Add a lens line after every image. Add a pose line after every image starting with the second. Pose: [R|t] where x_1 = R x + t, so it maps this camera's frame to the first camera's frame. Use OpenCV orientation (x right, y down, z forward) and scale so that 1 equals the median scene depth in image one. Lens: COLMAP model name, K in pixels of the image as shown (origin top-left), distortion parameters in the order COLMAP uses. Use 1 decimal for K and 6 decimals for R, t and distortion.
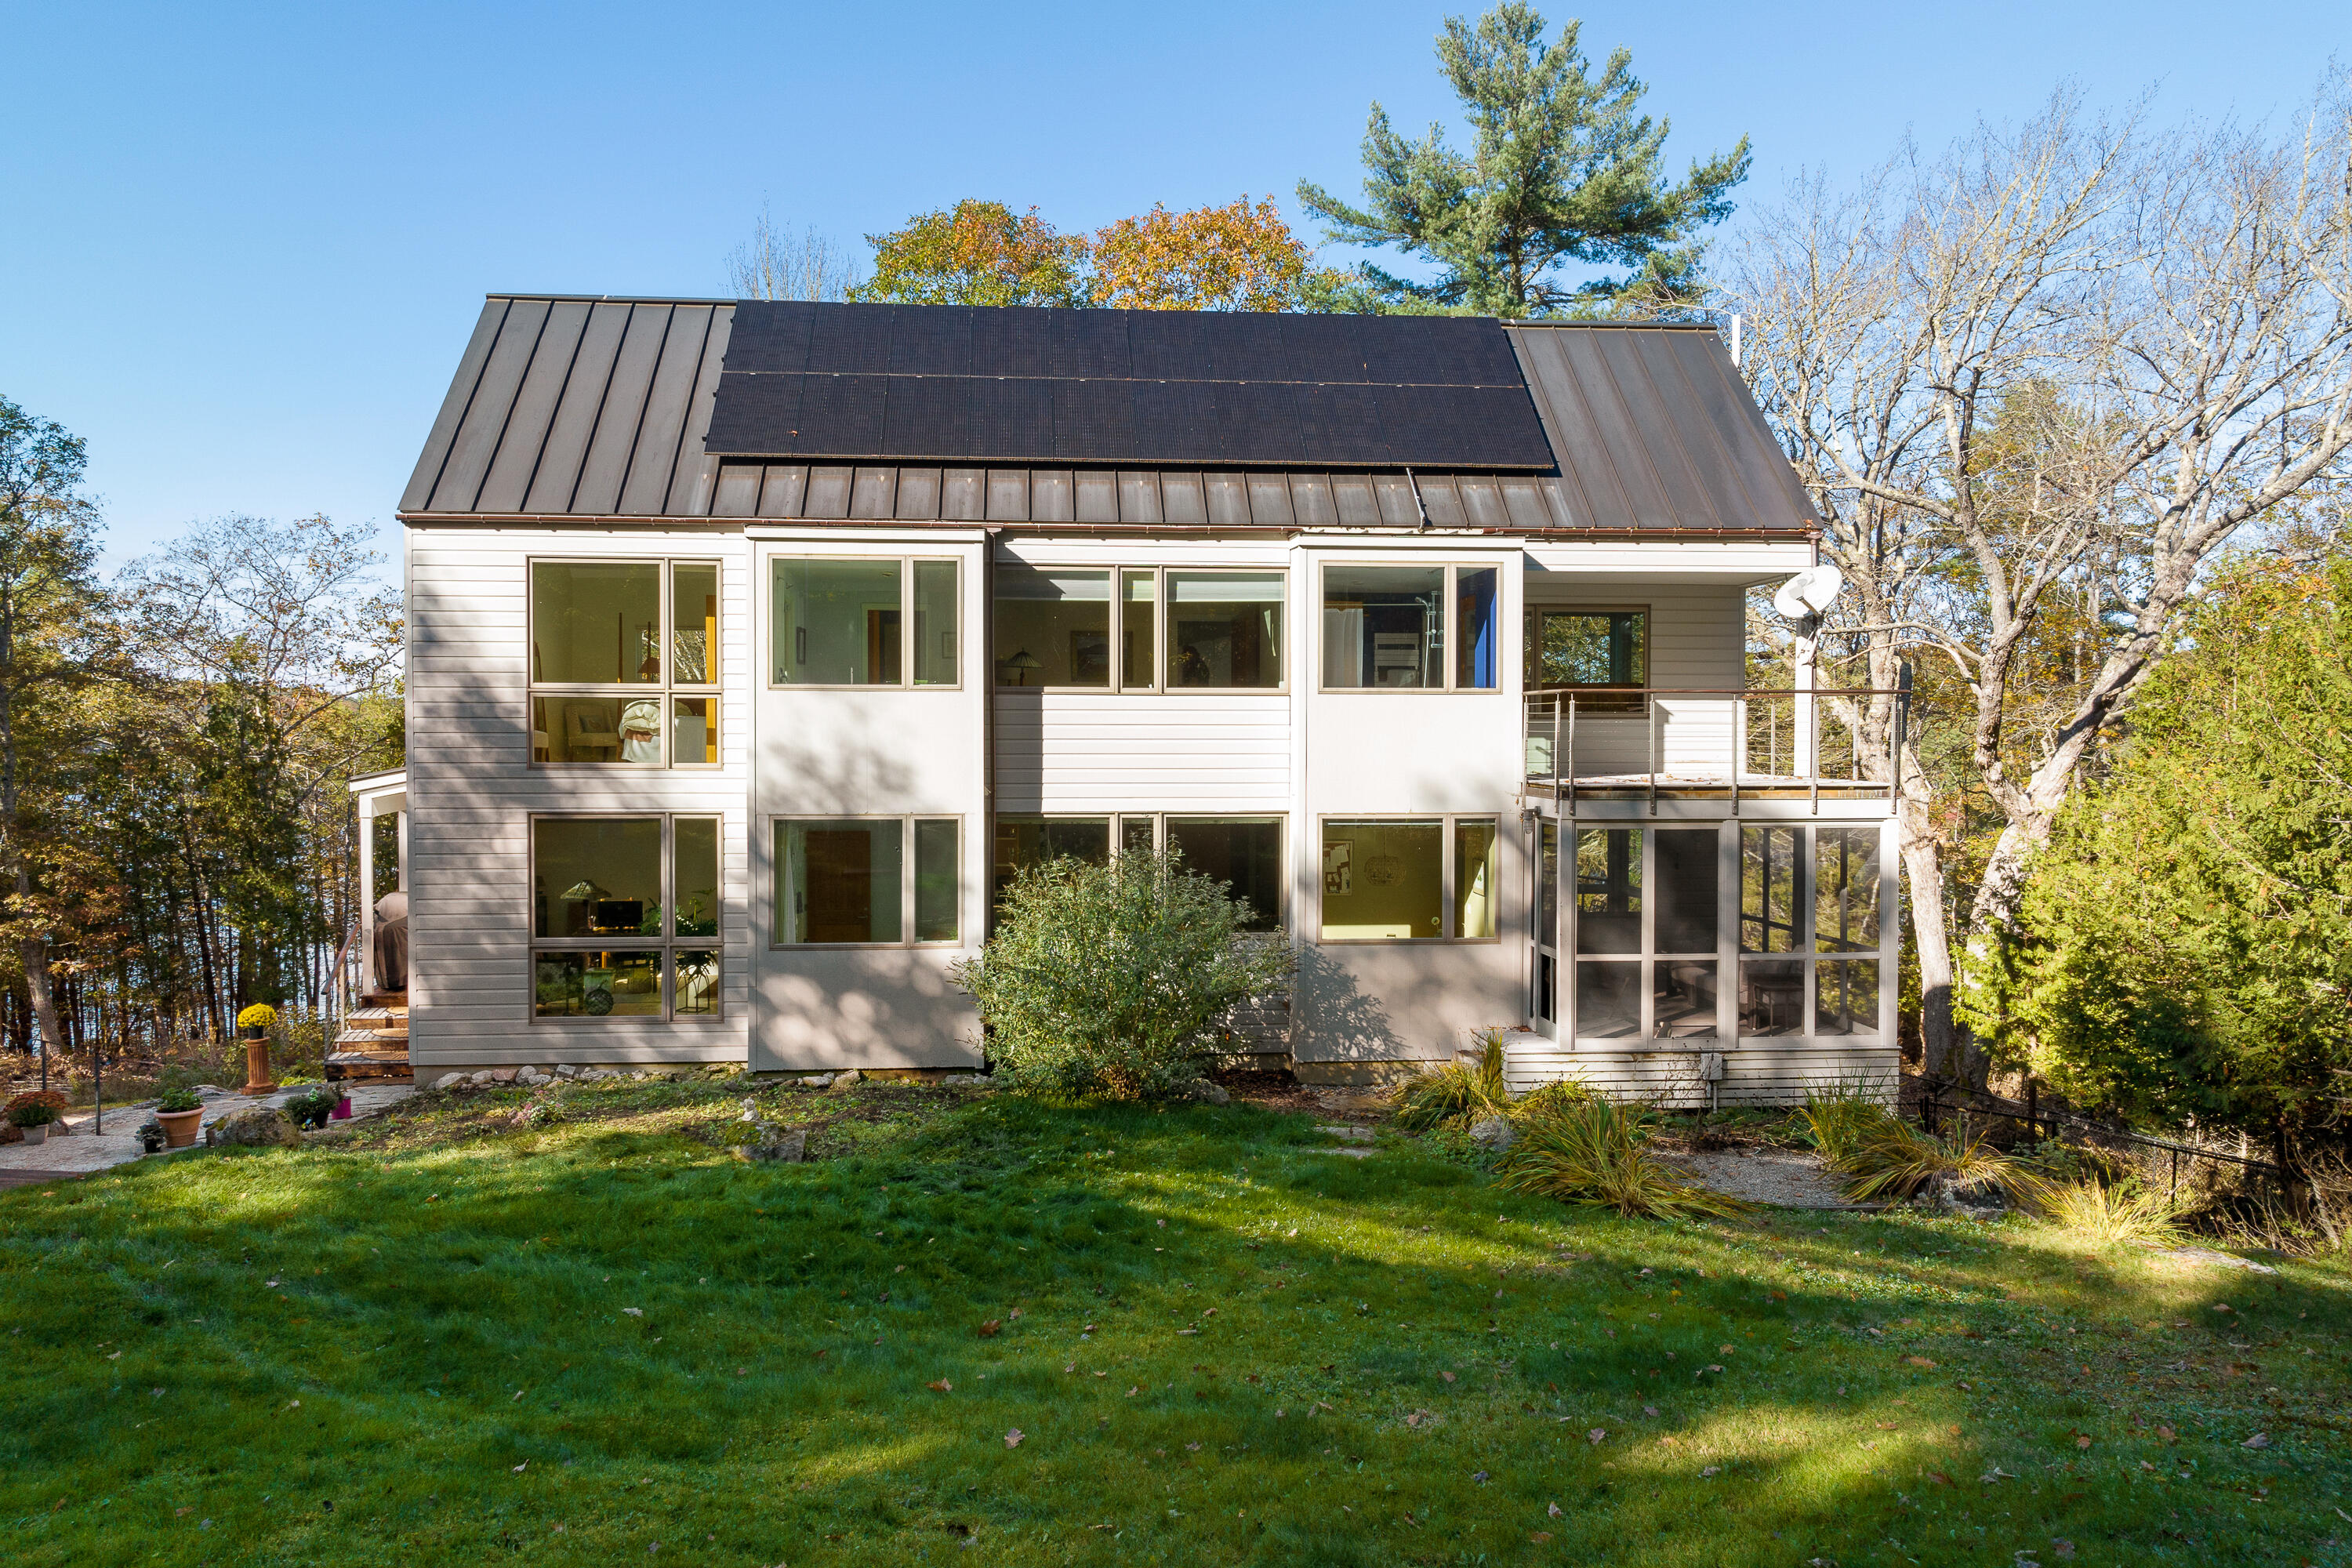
lens RADIAL K [[1633.3, 0, 1168.5], [0, 1633.3, 794.3], [0, 0, 1]] dist [-0.004250, 0.002343]
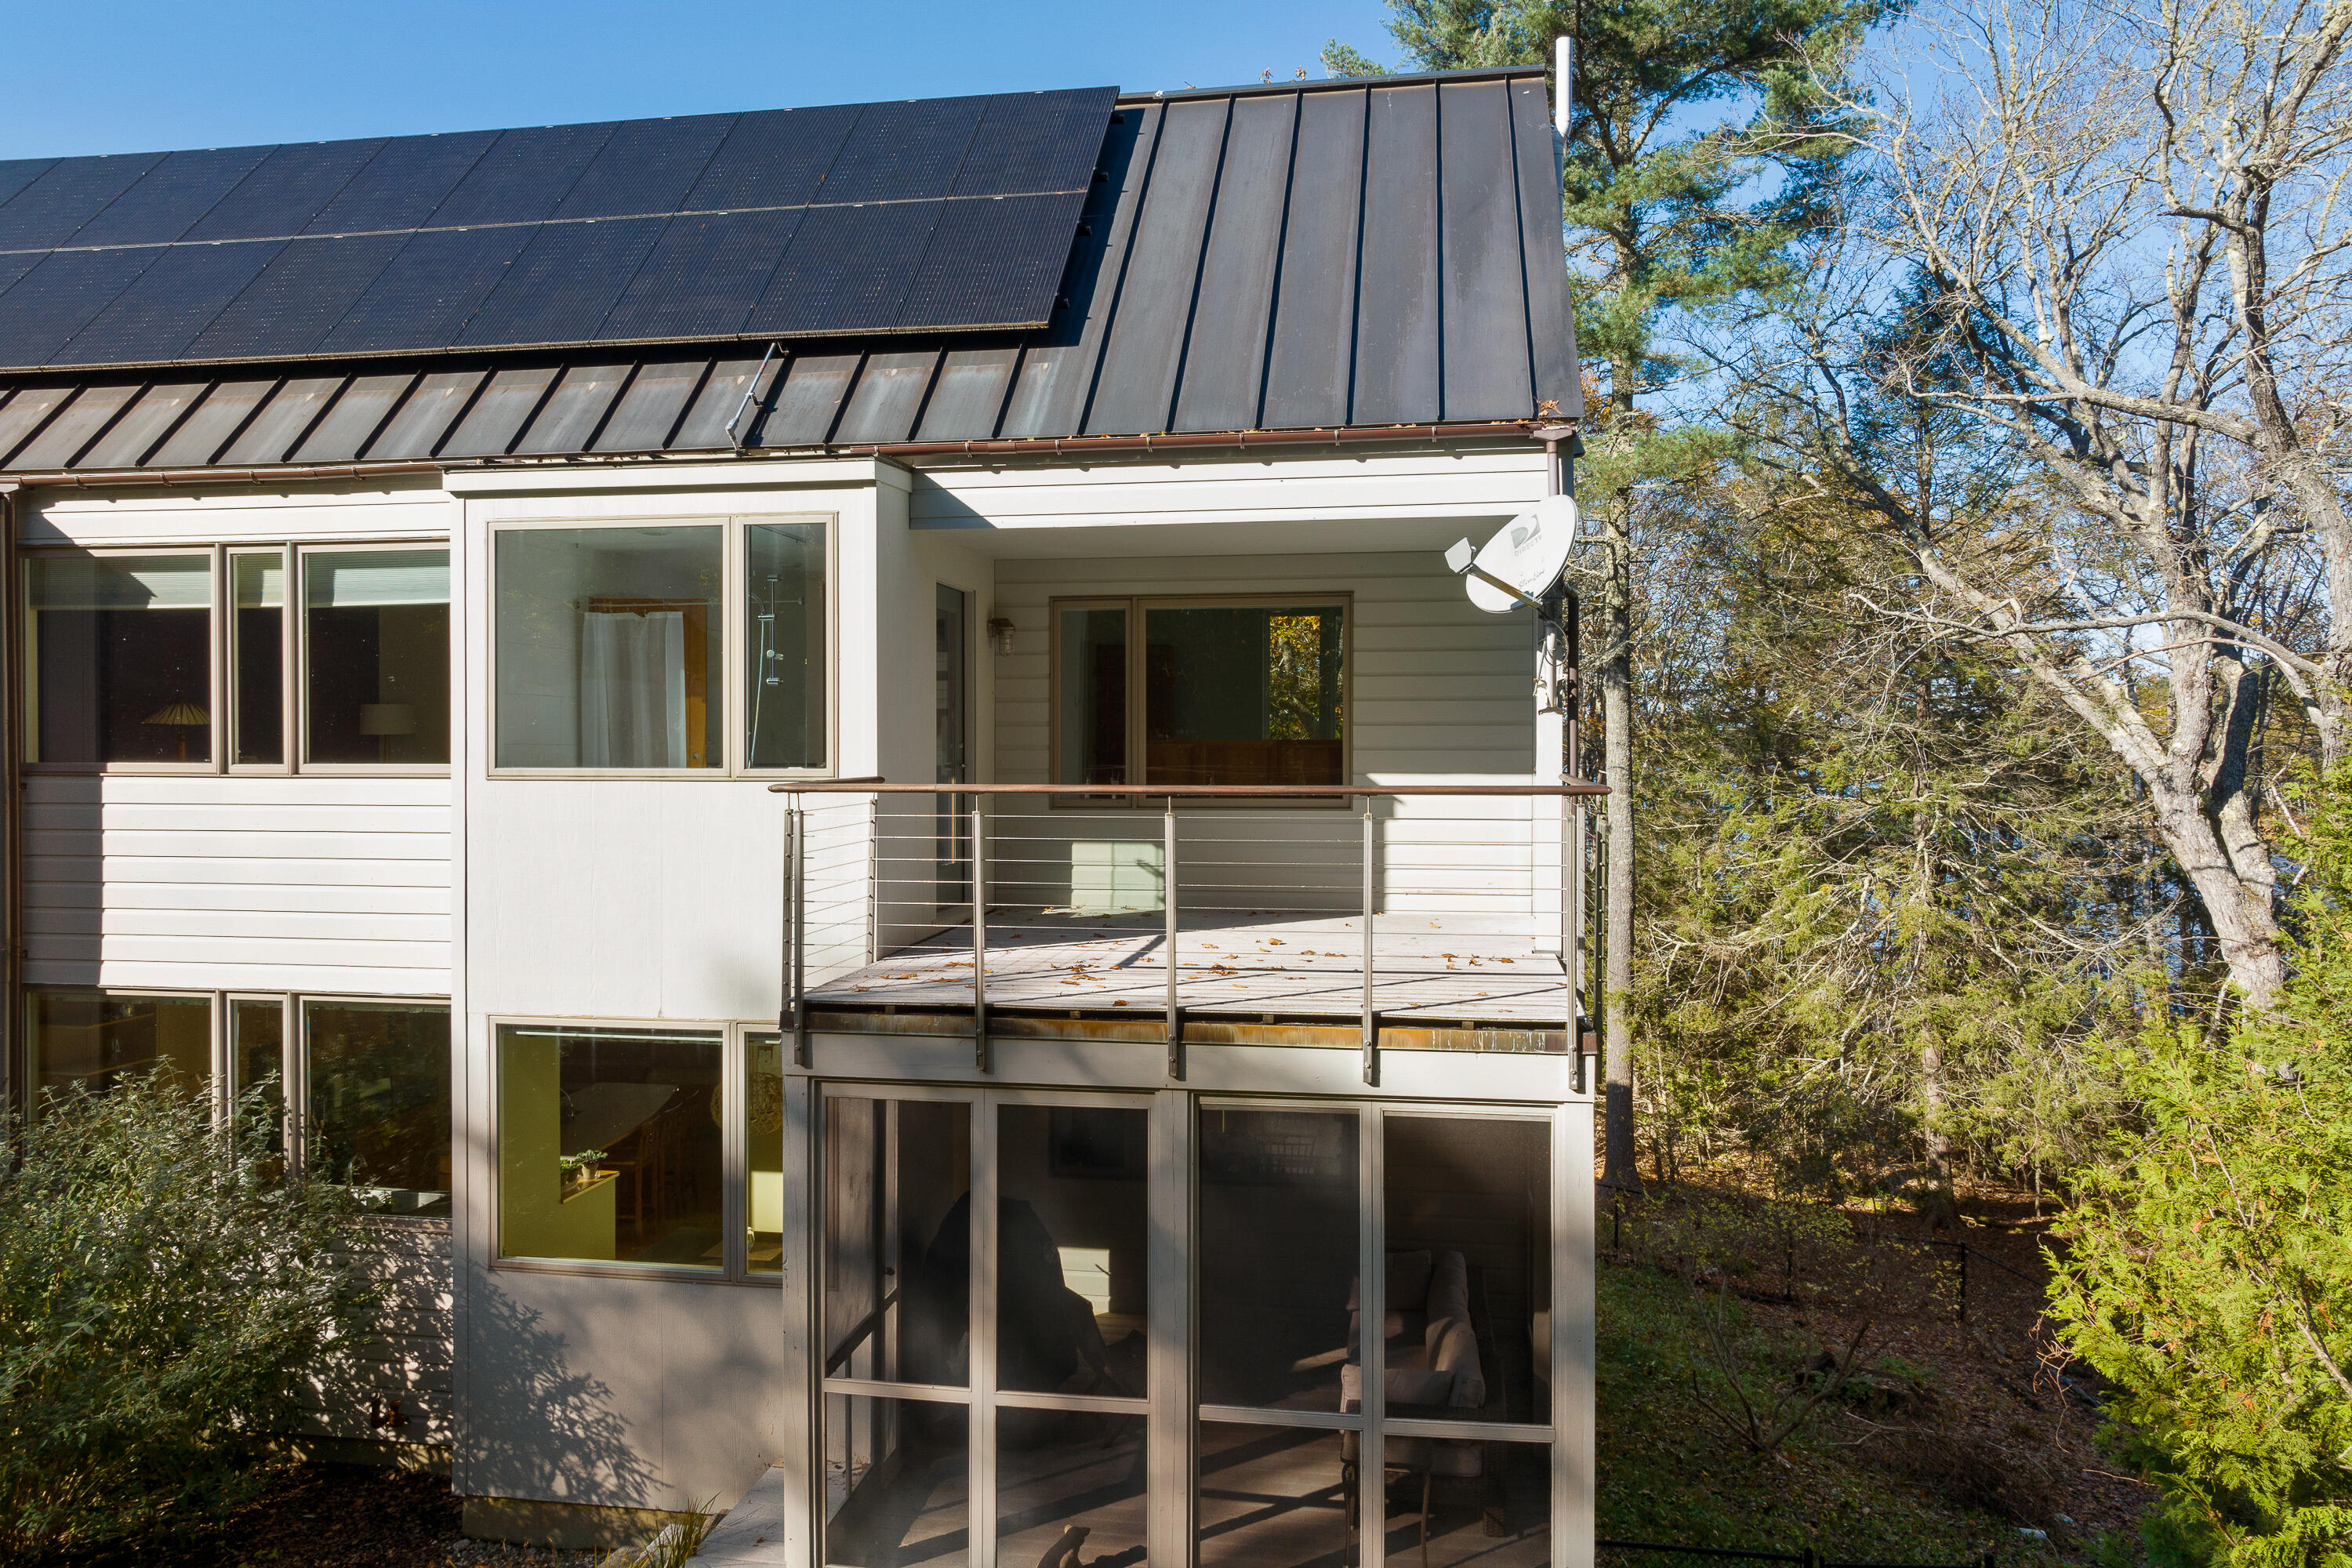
lens RADIAL K [[1633.3, 0, 1182.1], [0, 1633.3, 766.2], [0, 0, 1]] dist [-0.004250, 0.002343]
pose [[0.969924, 0.002033, -0.243400, 0.418272], [-0.006663, 0.999812, -0.018202, -0.056720], [0.243317, 0.019277, 0.969755, 0.543385]]
